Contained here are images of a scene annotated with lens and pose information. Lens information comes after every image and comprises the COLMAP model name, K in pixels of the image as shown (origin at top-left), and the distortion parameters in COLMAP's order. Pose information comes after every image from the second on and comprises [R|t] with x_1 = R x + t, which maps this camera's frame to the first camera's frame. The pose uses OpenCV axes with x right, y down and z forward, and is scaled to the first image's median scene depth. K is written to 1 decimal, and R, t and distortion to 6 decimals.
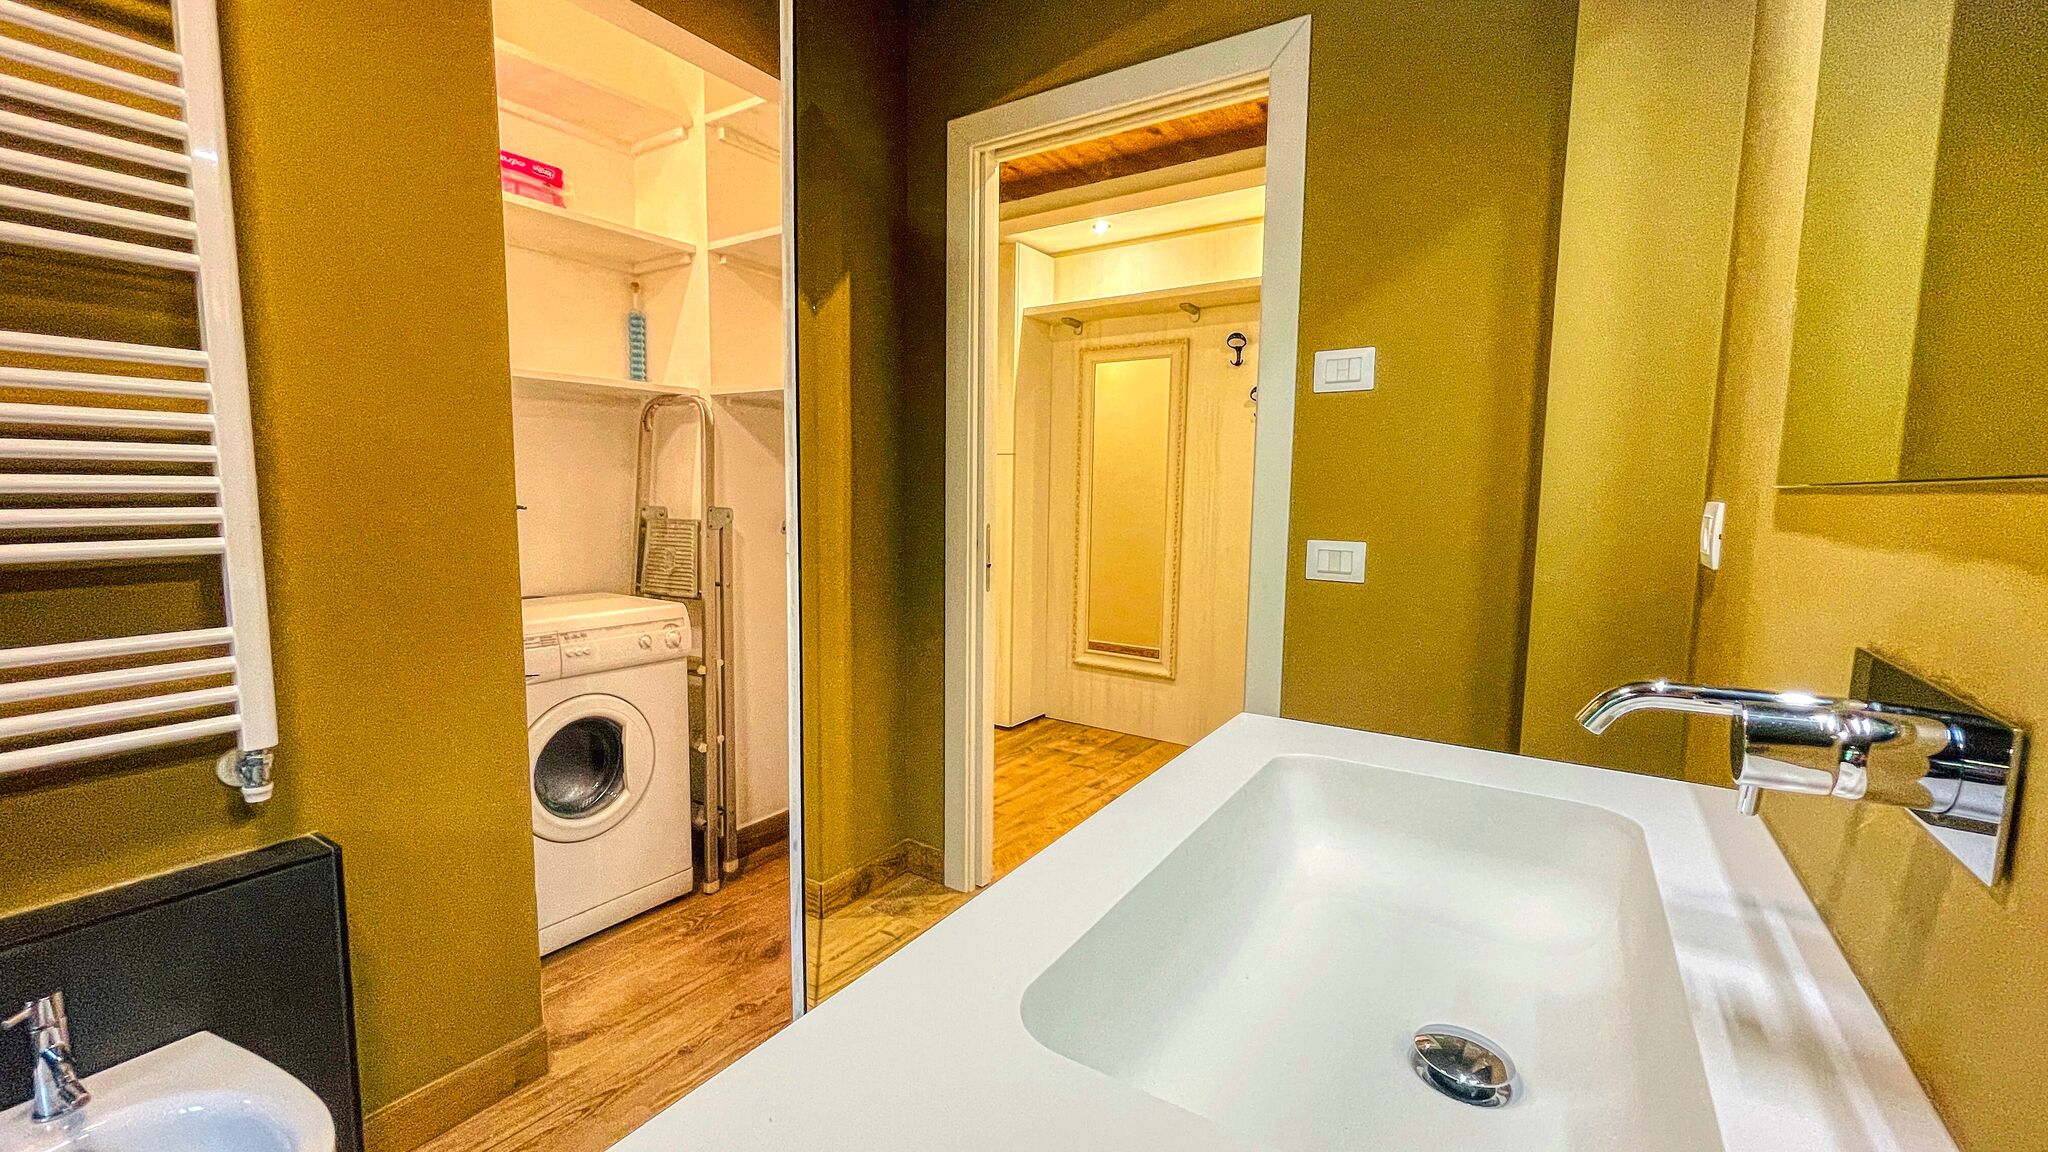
lens RADIAL K [[822.4, 0, 1022.6], [0, 822.4, 573.3], [0, 0, 1]] dist [0.001475, 0.000101]
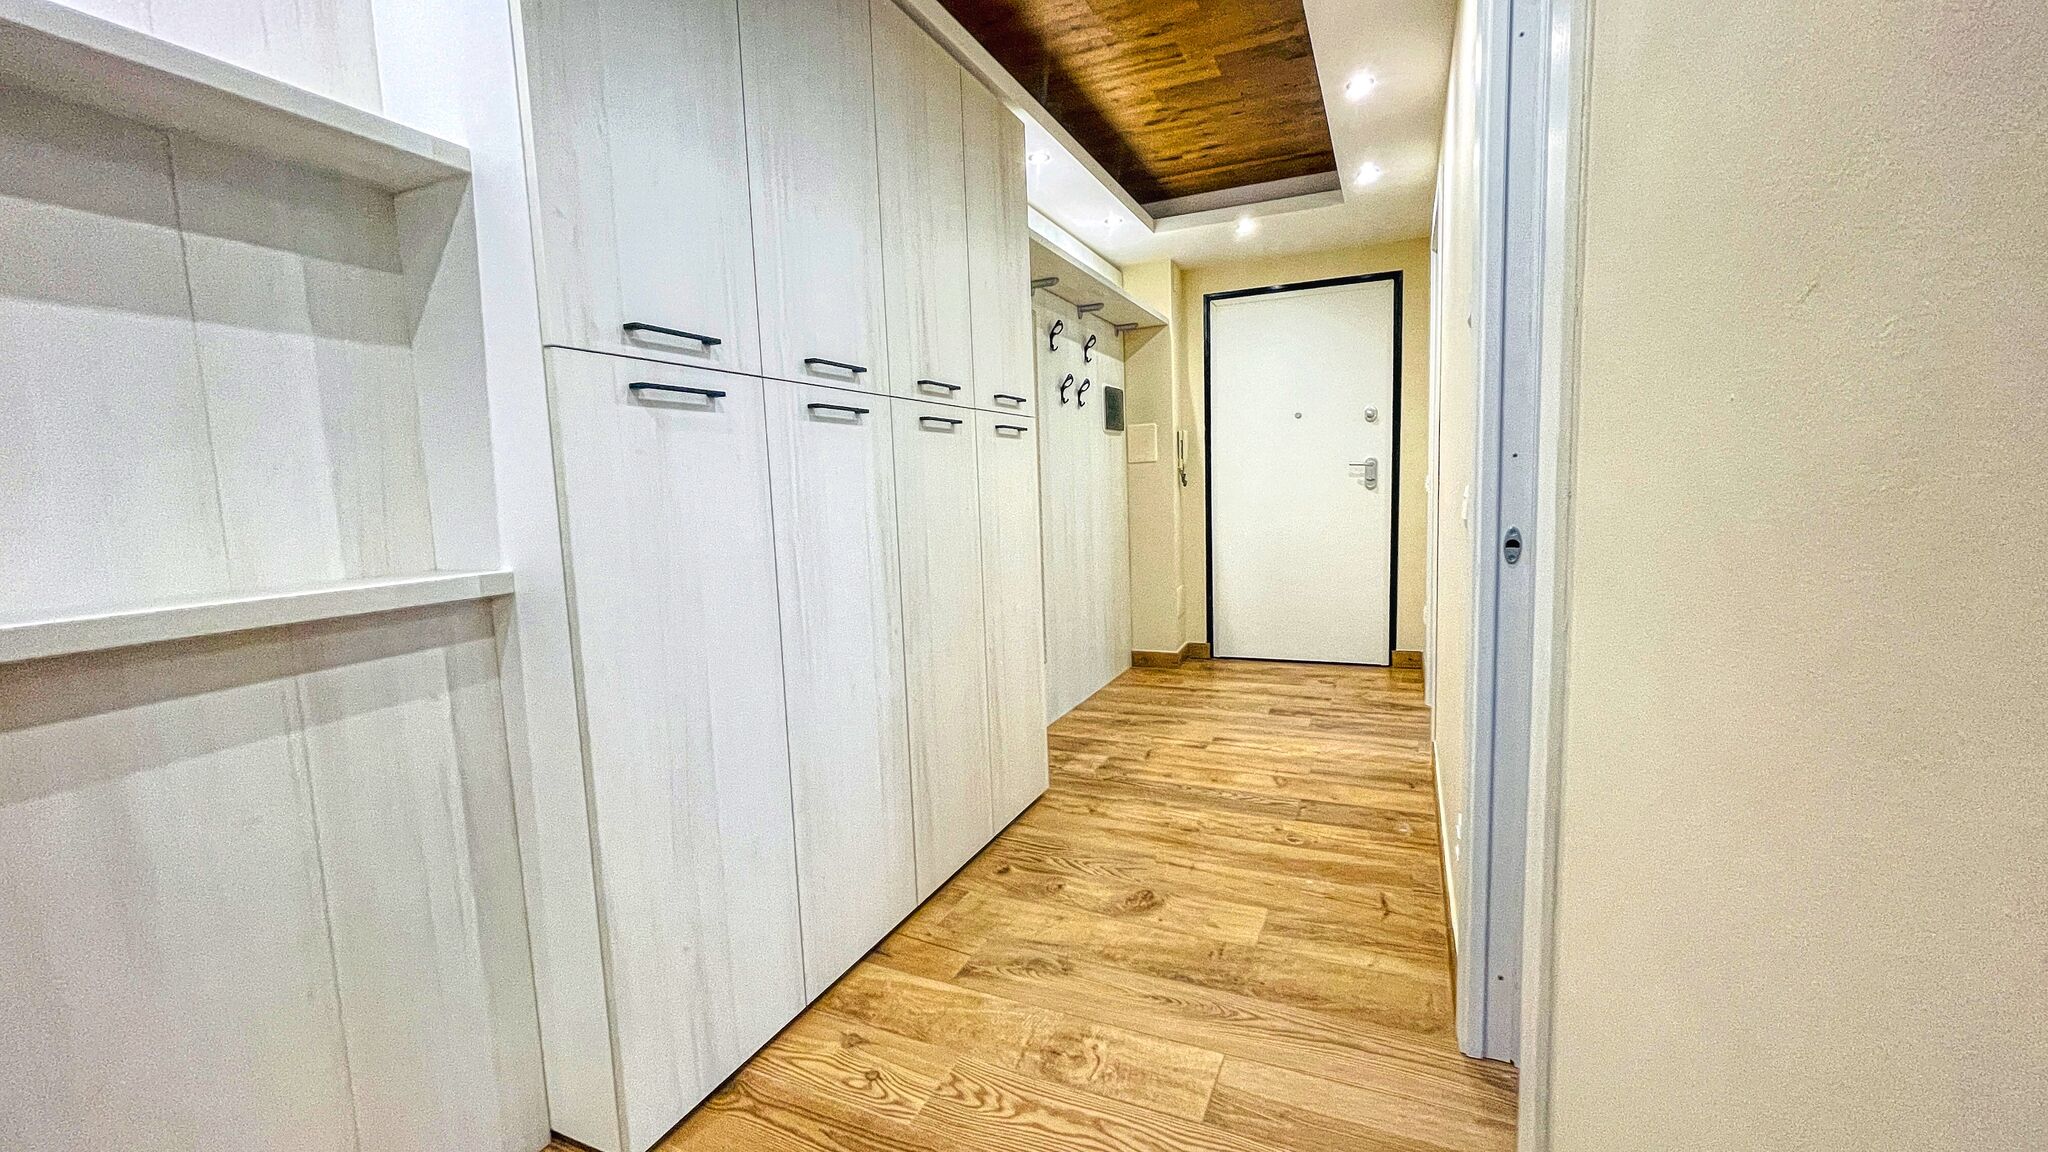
lens RADIAL K [[822.4, 0, 1024.2], [0, 822.4, 577.2], [0, 0, 1]] dist [0.001475, 0.000101]
pose [[-0.163485, -0.116782, 0.979609, -0.803104], [0.136666, 0.980714, 0.139722, -0.117765], [-0.977034, 0.156721, -0.144372, 1.230809]]
